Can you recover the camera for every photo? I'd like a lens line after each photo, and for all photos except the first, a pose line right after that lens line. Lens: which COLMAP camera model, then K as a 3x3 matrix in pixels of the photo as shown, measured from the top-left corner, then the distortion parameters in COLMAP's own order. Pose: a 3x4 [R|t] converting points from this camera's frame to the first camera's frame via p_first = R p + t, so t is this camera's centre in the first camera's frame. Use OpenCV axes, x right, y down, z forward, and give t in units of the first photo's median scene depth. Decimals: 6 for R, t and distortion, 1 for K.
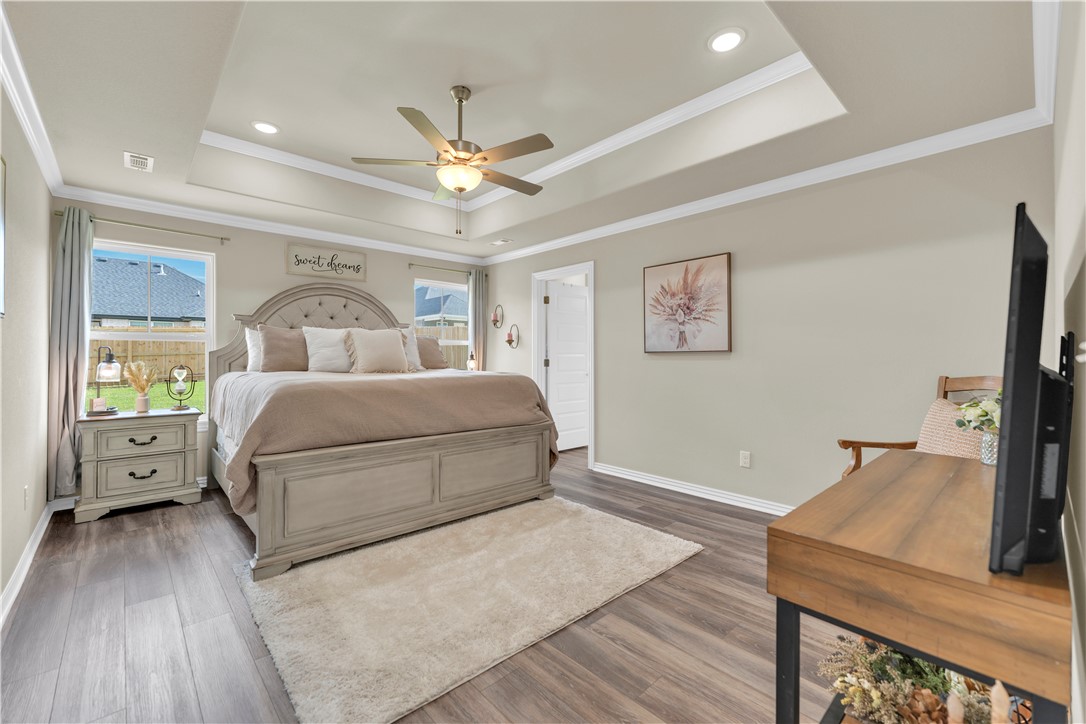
lens RADIAL K [[441.5, 0, 542.5], [0, 441.5, 356.4], [0, 0, 1]] dist [0.002585, 0.000622]
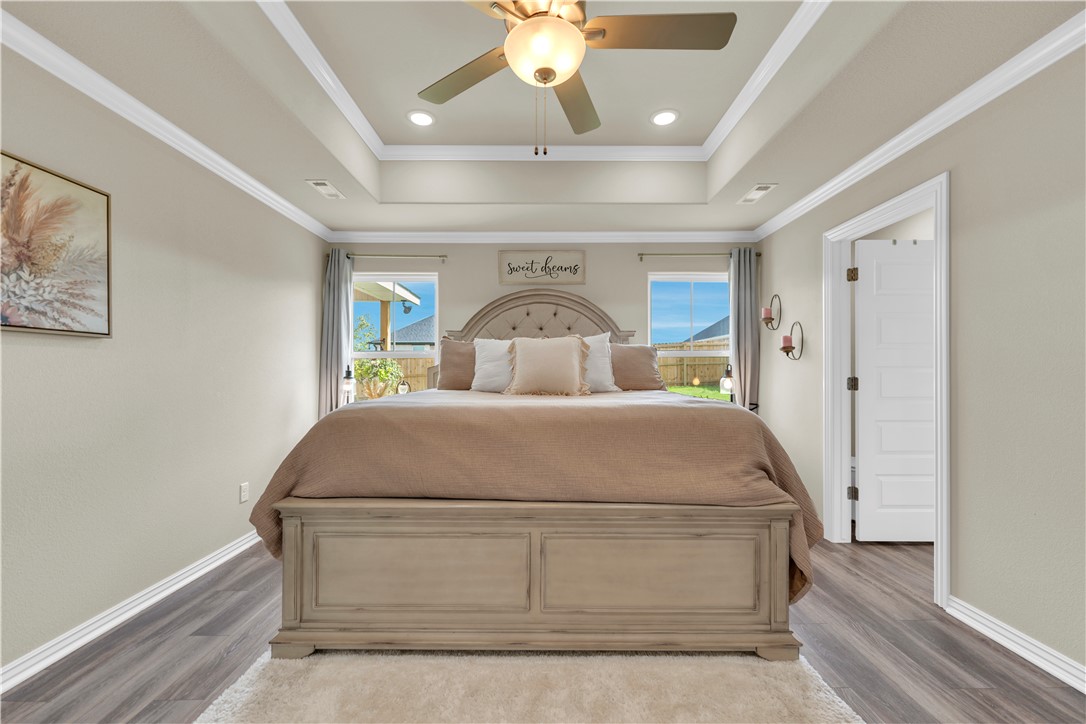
lens RADIAL K [[441.5, 0, 538.1], [0, 441.5, 374.7], [0, 0, 1]] dist [0.002585, 0.000622]
pose [[0.739895, 0.002816, -0.672716, 0.137680], [0.000769, 0.999987, 0.005032, -0.000479], [0.672721, -0.004241, 0.739884, 0.436240]]
